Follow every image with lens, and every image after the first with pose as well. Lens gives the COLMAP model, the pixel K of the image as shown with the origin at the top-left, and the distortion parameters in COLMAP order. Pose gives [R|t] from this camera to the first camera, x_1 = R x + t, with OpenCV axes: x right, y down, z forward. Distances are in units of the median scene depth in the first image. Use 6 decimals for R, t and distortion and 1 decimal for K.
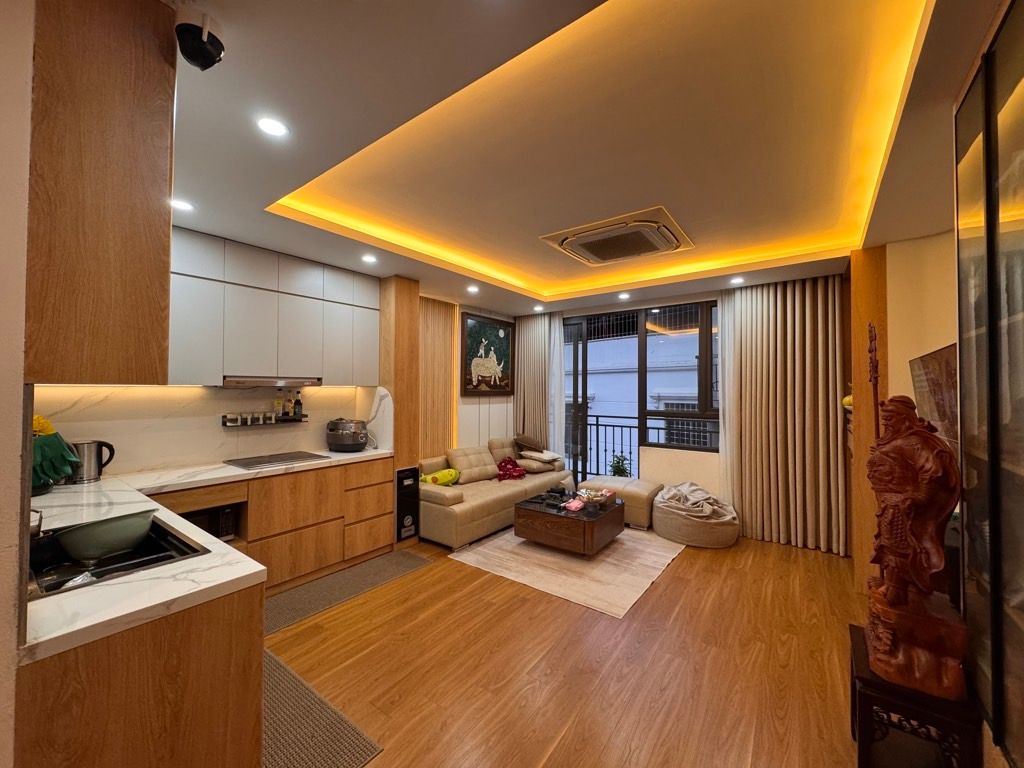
lens RADIAL K [[408.5, 0, 512.6], [0, 408.5, 384.0], [0, 0, 1]] dist [-0.003630, 0.000965]
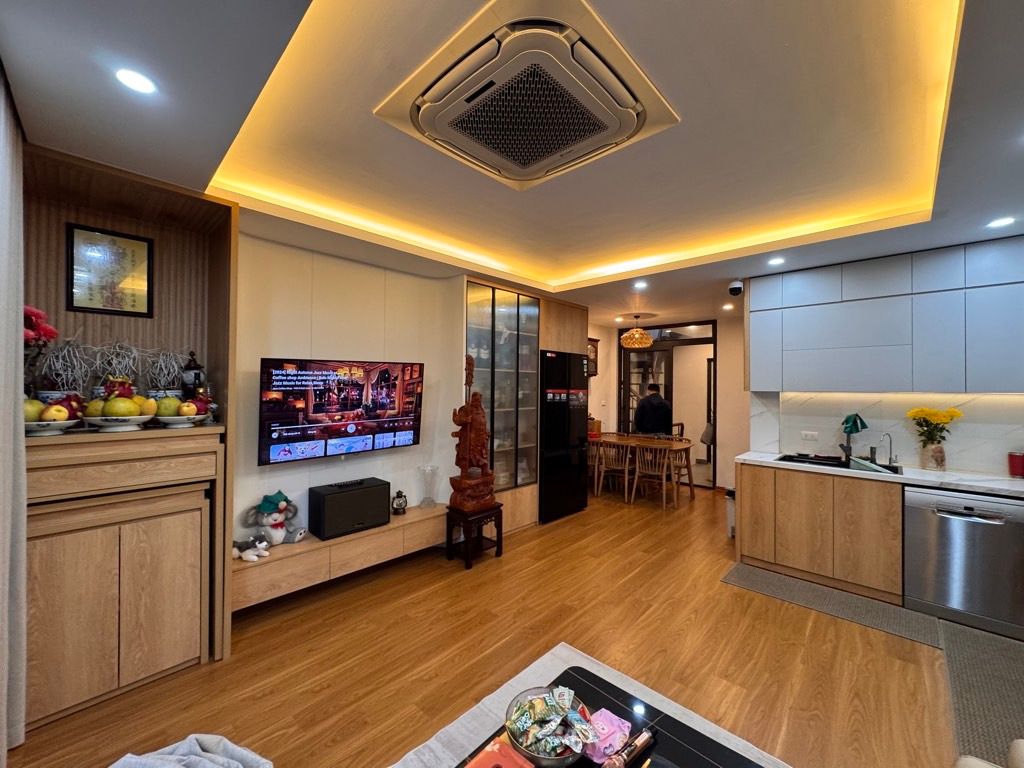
lens RADIAL K [[408.5, 0, 512.1], [0, 408.5, 382.3], [0, 0, 1]] dist [-0.003630, 0.000965]
pose [[-0.992383, -0.012198, 0.122588, 0.227460], [-0.014941, 0.999658, -0.021477, 0.011473], [-0.122284, -0.023144, -0.992225, 1.614513]]
